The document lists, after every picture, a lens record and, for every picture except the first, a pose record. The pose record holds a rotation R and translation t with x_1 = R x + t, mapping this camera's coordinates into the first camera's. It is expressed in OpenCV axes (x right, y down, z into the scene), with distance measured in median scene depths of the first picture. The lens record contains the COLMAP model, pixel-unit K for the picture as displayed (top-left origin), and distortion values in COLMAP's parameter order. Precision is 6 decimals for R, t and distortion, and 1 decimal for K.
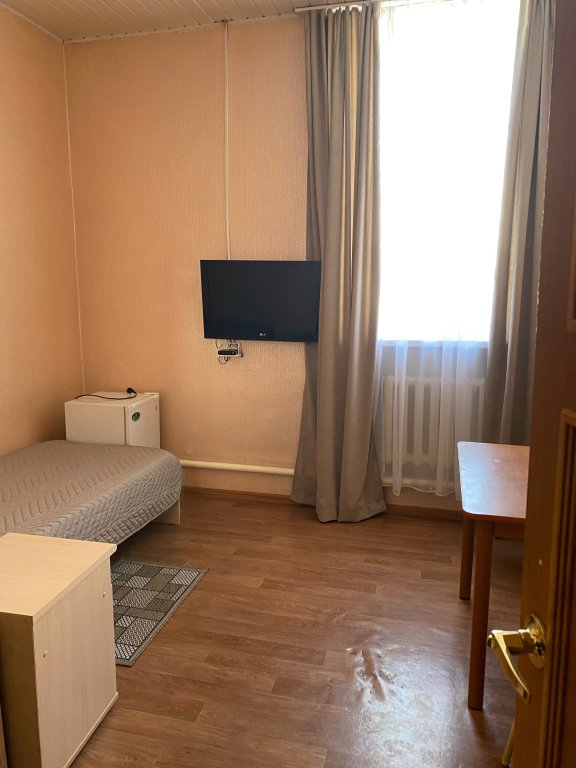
lens RADIAL K [[583.3, 0, 286.4], [0, 583.3, 375.0], [0, 0, 1]] dist [0.008585, 0.000756]
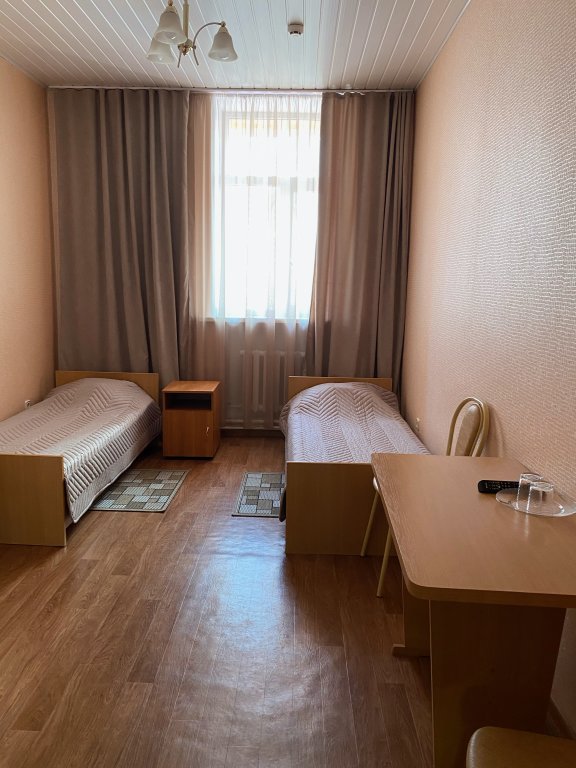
lens RADIAL K [[583.3, 0, 286.4], [0, 583.3, 375.0], [0, 0, 1]] dist [0.008585, 0.000756]
pose [[-0.180839, -0.169284, 0.968834, -0.691197], [0.117144, 0.974356, 0.192115, -0.126539], [-0.976511, 0.148235, -0.156370, 0.860899]]
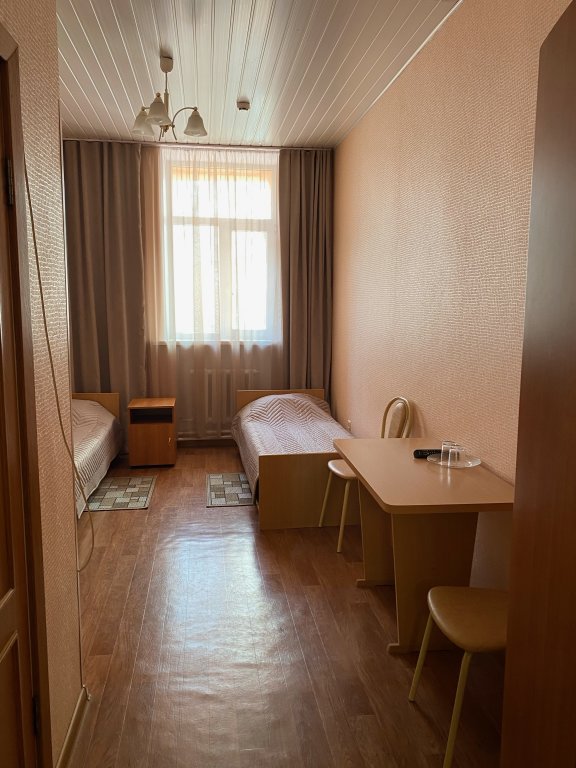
lens RADIAL K [[583.3, 0, 286.4], [0, 583.3, 375.0], [0, 0, 1]] dist [0.008585, 0.000756]
pose [[-0.340796, -0.124988, 0.931792, -0.938851], [0.124855, 0.976327, 0.176627, -0.175323], [-0.931810, 0.176533, -0.317123, 1.061301]]
